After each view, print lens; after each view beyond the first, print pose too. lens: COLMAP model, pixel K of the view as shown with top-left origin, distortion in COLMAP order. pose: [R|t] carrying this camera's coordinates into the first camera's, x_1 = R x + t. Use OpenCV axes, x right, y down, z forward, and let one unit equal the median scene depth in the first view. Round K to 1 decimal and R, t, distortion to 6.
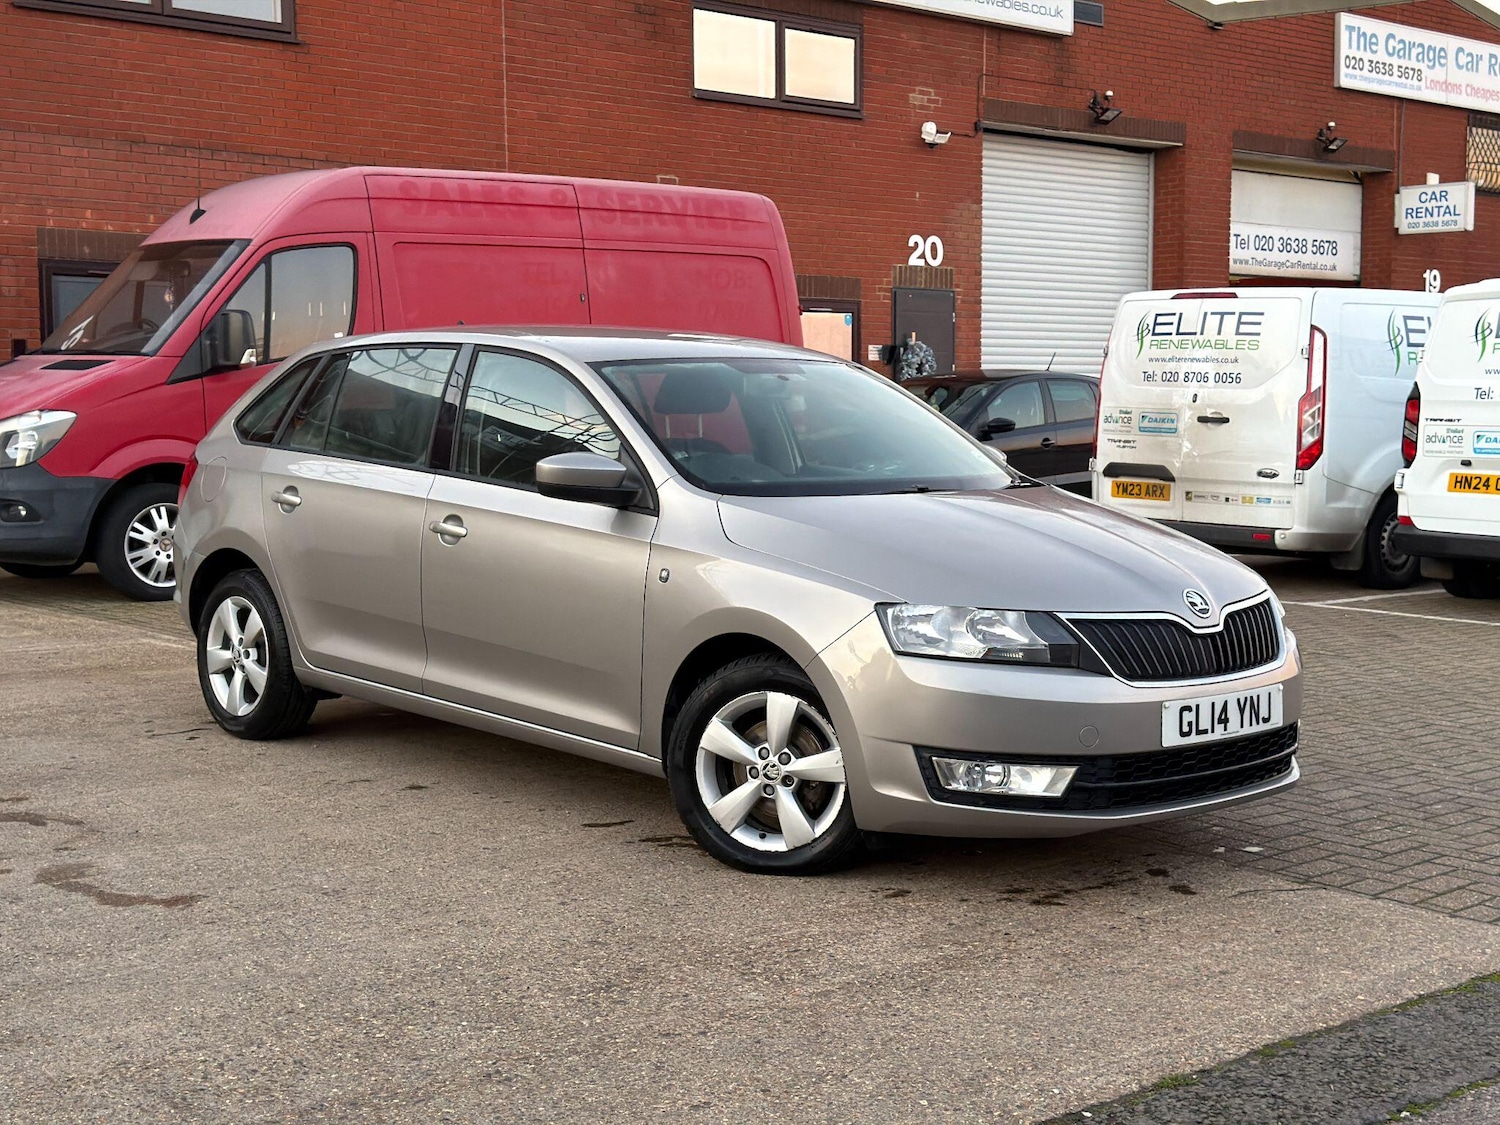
lens RADIAL K [[2093.2, 0, 746.9], [0, 2093.2, 594.7], [0, 0, 1]] dist [0.165274, -0.227174]
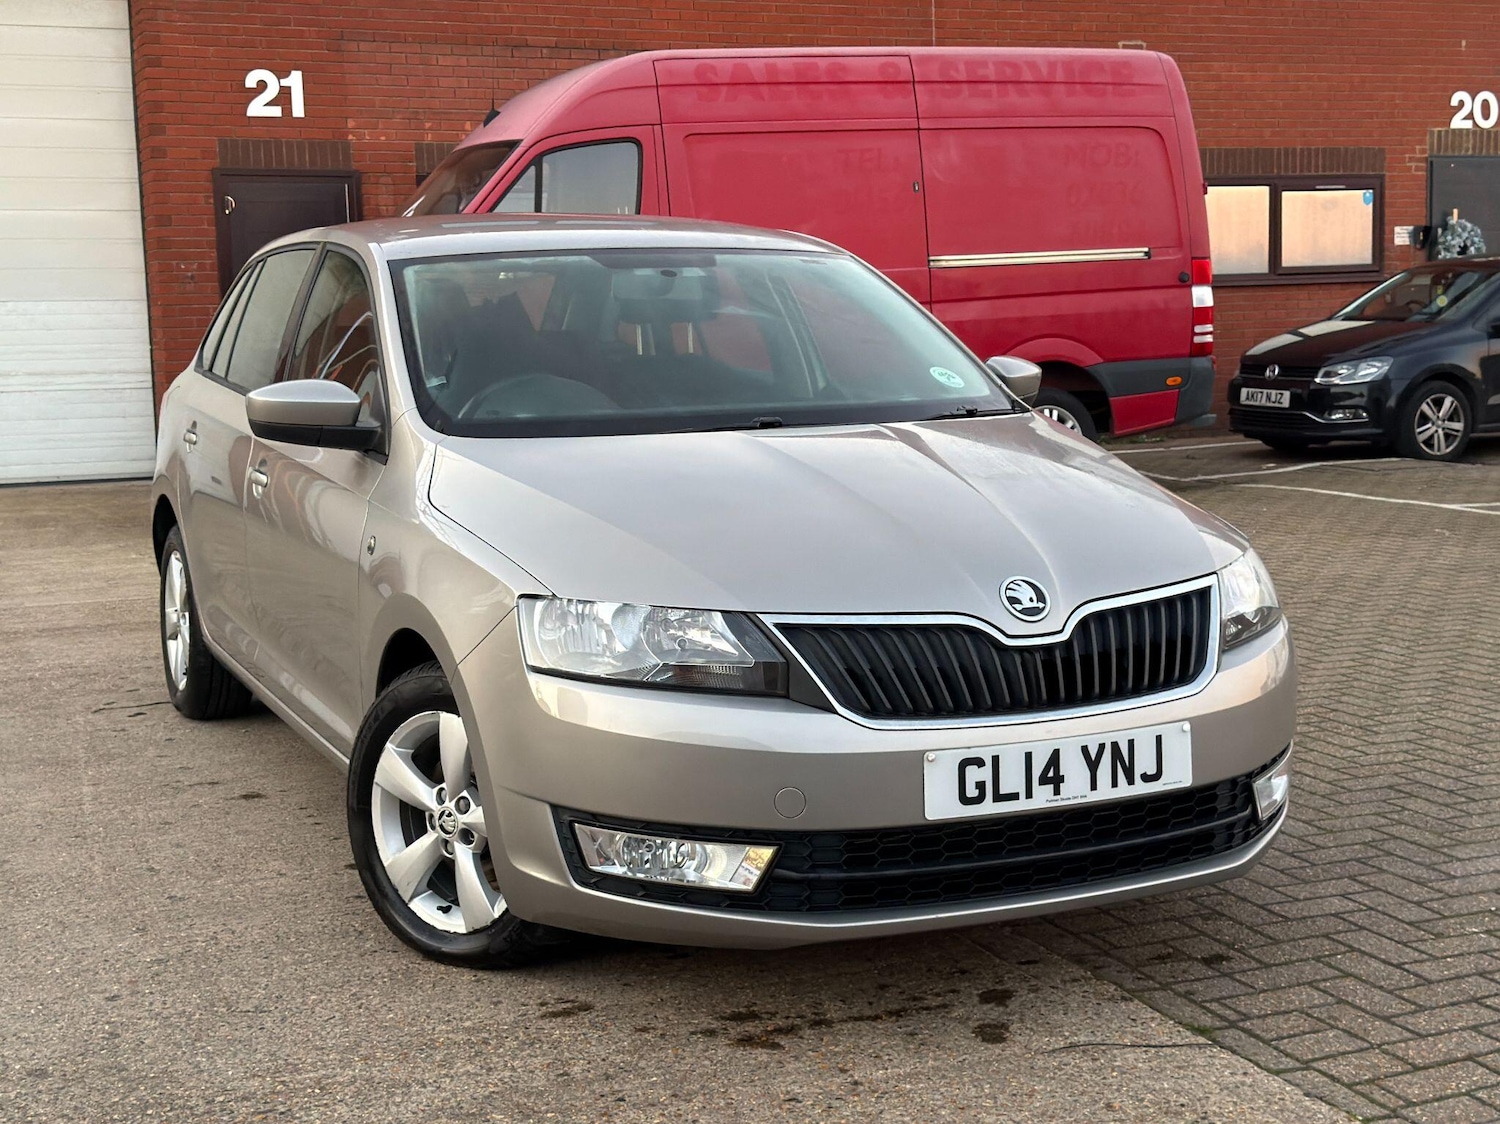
lens RADIAL K [[2137.5, 0, 736.1], [0, 2137.5, 562.8], [0, 0, 1]] dist [0.184318, -0.366823]
pose [[0.947382, 0.011610, -0.319894, 0.158392], [-0.003230, 0.999638, 0.026713, -0.011522], [0.320089, -0.024275, 0.947077, 0.155266]]
